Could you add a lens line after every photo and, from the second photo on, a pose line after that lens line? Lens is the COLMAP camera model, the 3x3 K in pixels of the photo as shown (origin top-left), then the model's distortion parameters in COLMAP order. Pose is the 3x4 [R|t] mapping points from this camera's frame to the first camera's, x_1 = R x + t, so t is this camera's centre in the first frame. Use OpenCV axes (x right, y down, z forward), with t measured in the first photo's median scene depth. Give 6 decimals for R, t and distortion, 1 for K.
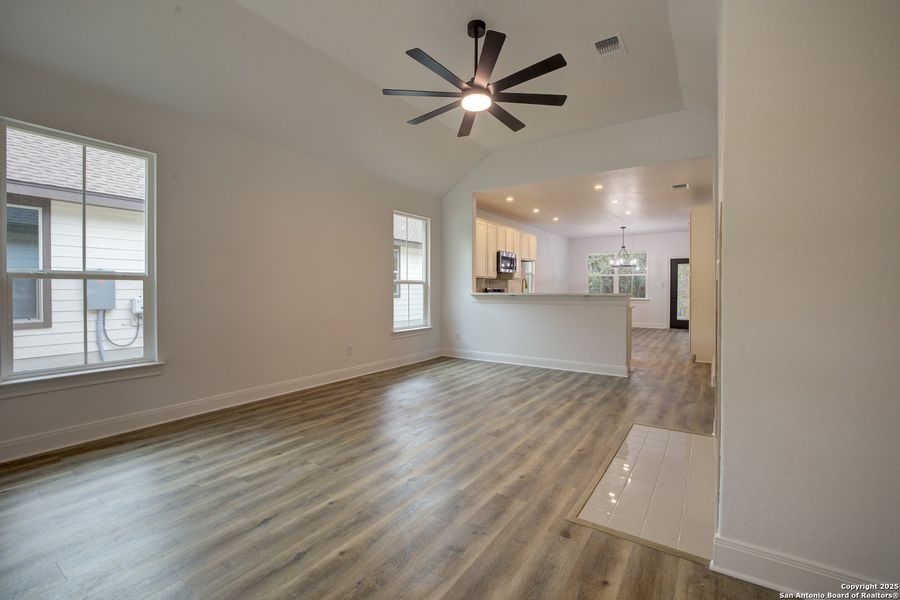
lens RADIAL K [[390.9, 0, 448.9], [0, 390.9, 295.2], [0, 0, 1]] dist [-0.054103, 0.000071]
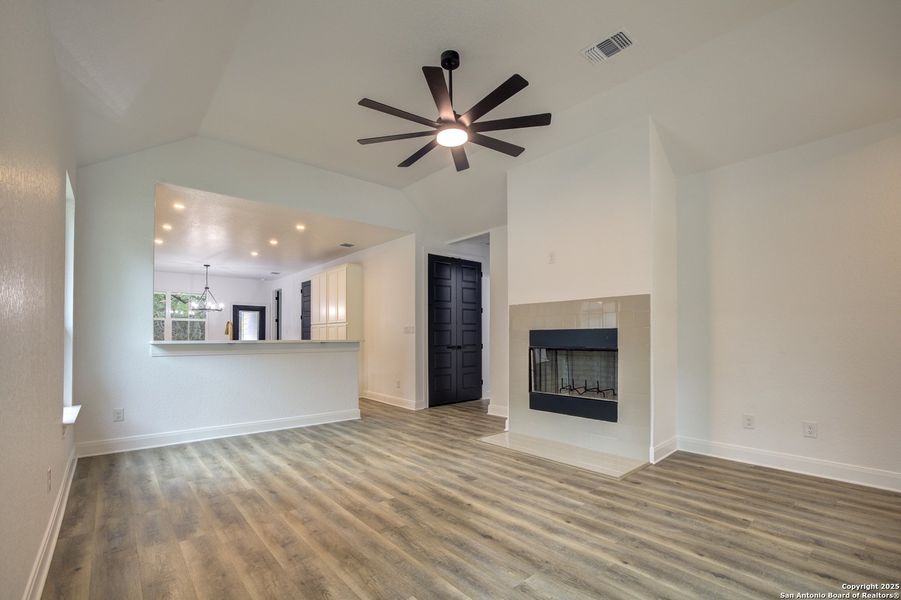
lens RADIAL K [[399.2, 0, 456.1], [0, 399.2, 337.3], [0, 0, 1]] dist [-0.034074, 0.000408]
pose [[0.240058, -0.000267, 0.970759, -0.726684], [0.014325, 0.999892, -0.003267, -0.006377], [-0.970653, 0.014690, 0.240036, 0.630552]]
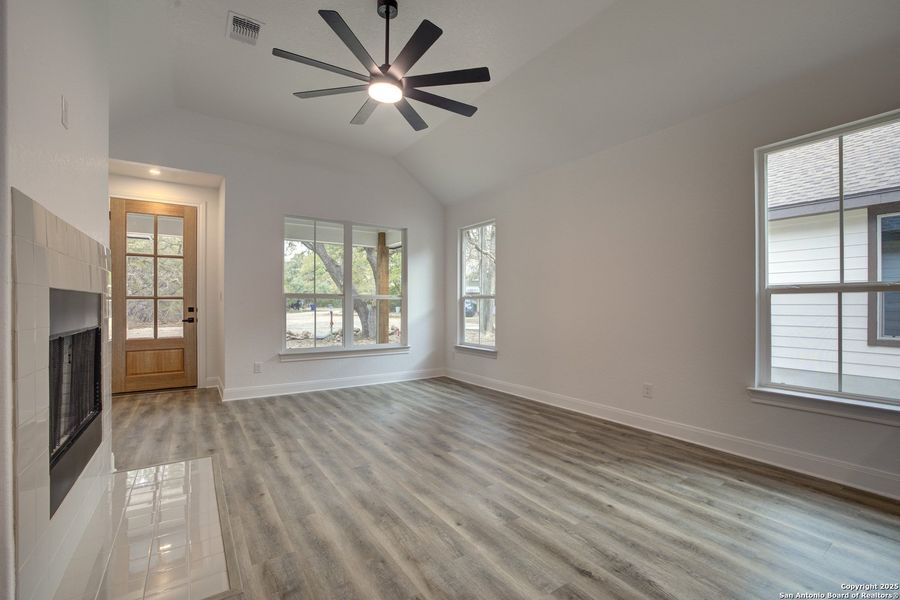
lens RADIAL K [[393.8, 0, 447.4], [0, 393.8, 301.8], [0, 0, 1]] dist [-0.027391, 0.000877]
pose [[-0.376756, -0.005987, -0.926293, 0.708120], [-0.013230, 0.999912, -0.001082, -0.019352], [0.926218, 0.011847, -0.376802, 1.223583]]
